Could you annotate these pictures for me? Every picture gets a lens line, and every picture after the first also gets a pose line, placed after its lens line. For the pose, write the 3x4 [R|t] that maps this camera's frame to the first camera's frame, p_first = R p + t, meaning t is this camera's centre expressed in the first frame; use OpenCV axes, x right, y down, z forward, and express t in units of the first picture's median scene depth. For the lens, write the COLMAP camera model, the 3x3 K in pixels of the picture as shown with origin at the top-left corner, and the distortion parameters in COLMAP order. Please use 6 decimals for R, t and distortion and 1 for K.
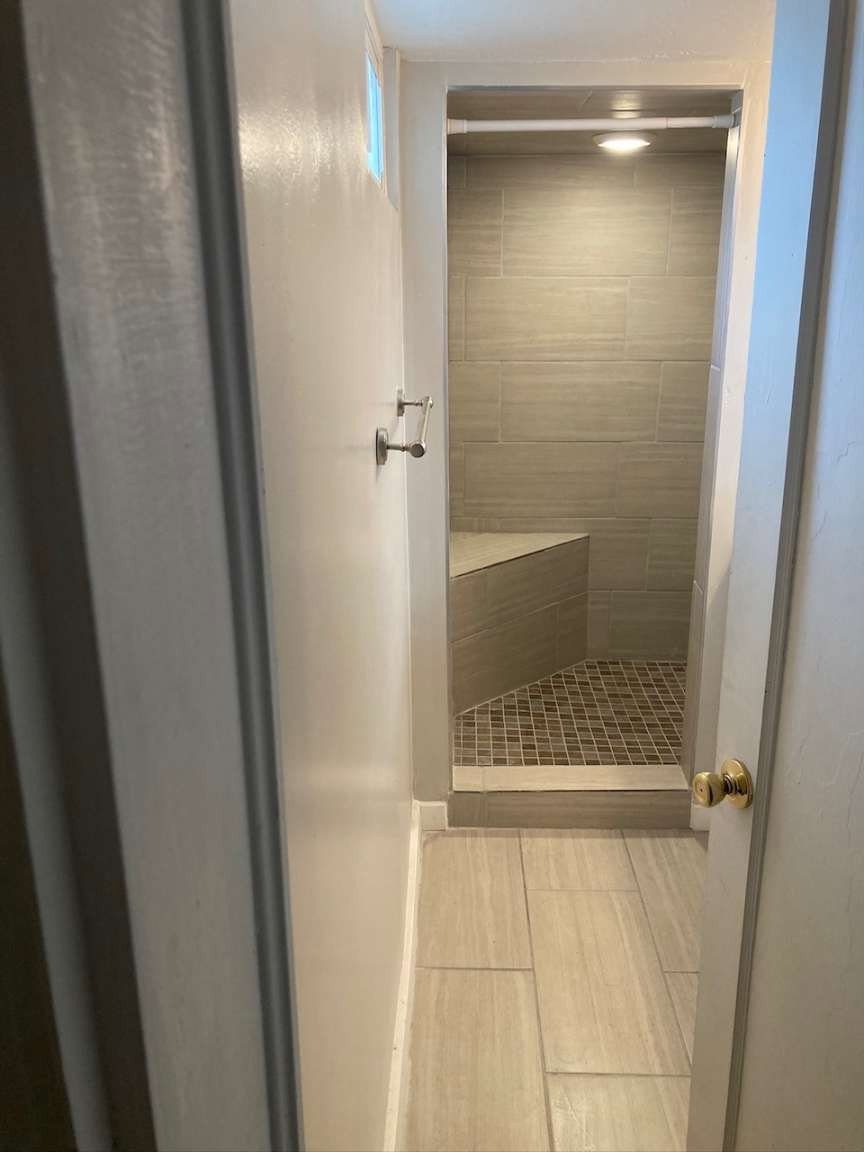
lens RADIAL K [[984.1, 0, 432.0], [0, 984.1, 576.0], [0, 0, 1]] dist [0.075783, -0.000739]
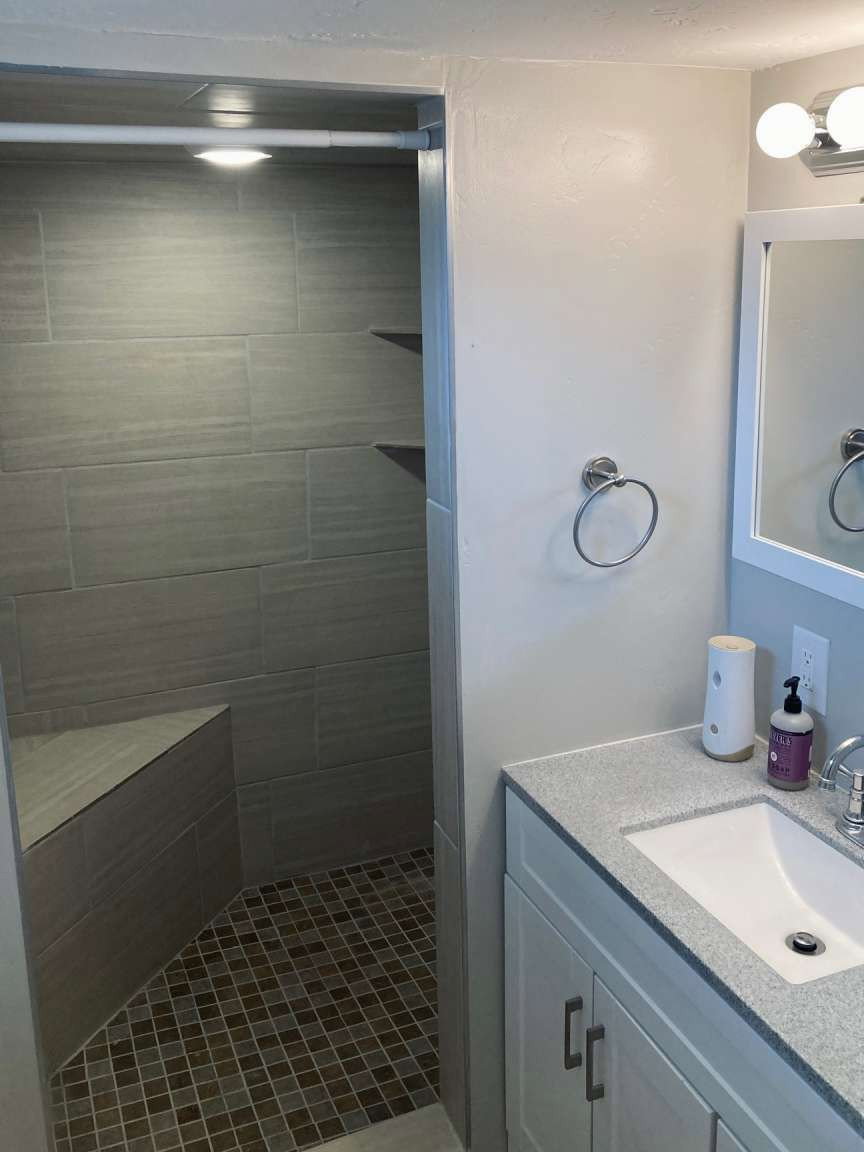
lens RADIAL K [[1146.5, 0, 433.0], [0, 1146.5, 500.3], [0, 0, 1]] dist [0.043971, -0.000751]
pose [[0.915819, -0.099260, 0.389131, -0.003073], [0.134293, 0.988885, -0.063811, -0.119686], [-0.378472, 0.110697, 0.918970, 0.235381]]
